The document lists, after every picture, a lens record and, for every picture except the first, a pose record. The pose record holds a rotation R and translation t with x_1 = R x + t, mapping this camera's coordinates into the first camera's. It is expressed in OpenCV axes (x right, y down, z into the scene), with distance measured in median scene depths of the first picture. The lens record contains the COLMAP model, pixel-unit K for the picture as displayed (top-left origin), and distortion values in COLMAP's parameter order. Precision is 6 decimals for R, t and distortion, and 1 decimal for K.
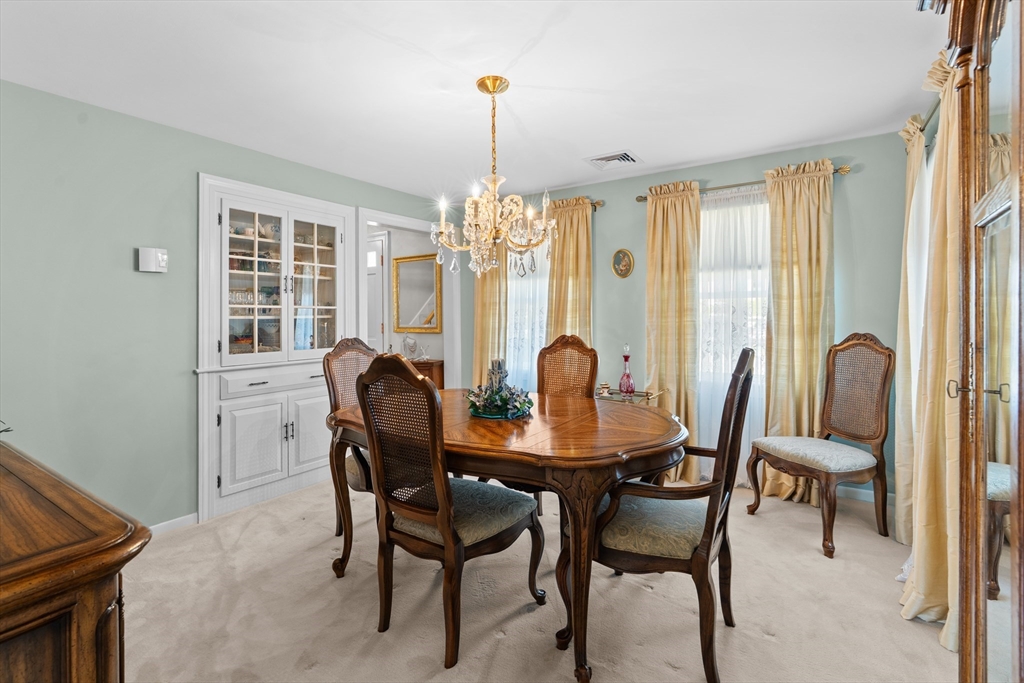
lens RADIAL K [[470.8, 0, 512.7], [0, 470.8, 313.7], [0, 0, 1]] dist [0.000553, 0.000487]
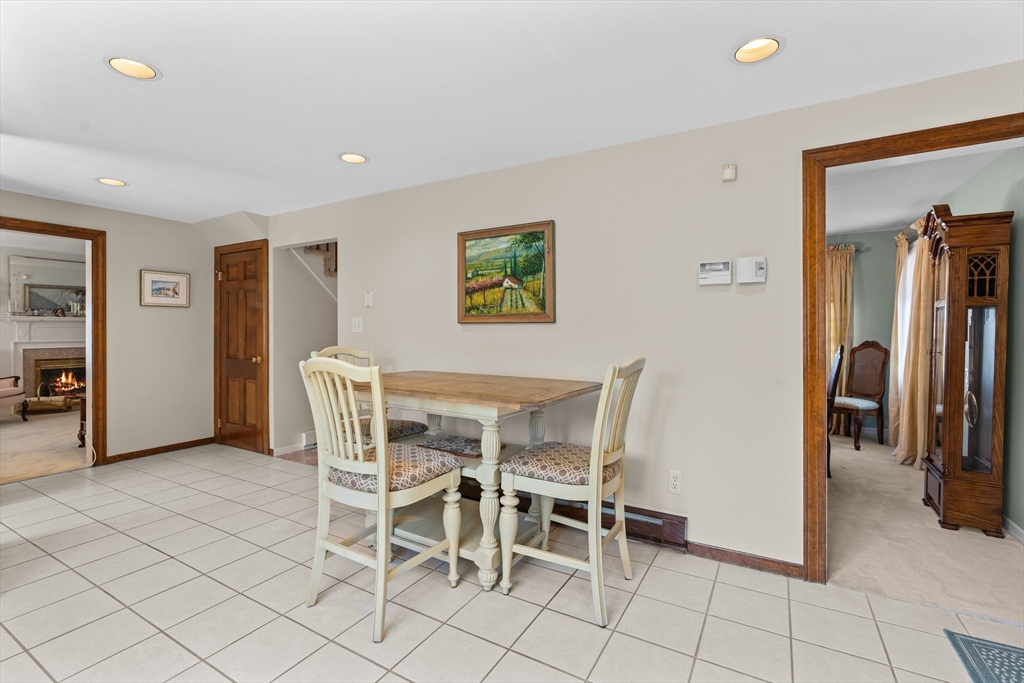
lens RADIAL K [[464.3, 0, 511.2], [0, 464.3, 333.4], [0, 0, 1]] dist [-0.002410, 0.000659]
pose [[0.998287, 0.013453, 0.056940, -0.836469], [-0.014440, 0.999752, 0.016954, 0.000919], [-0.056698, -0.017747, 0.998234, -0.802051]]
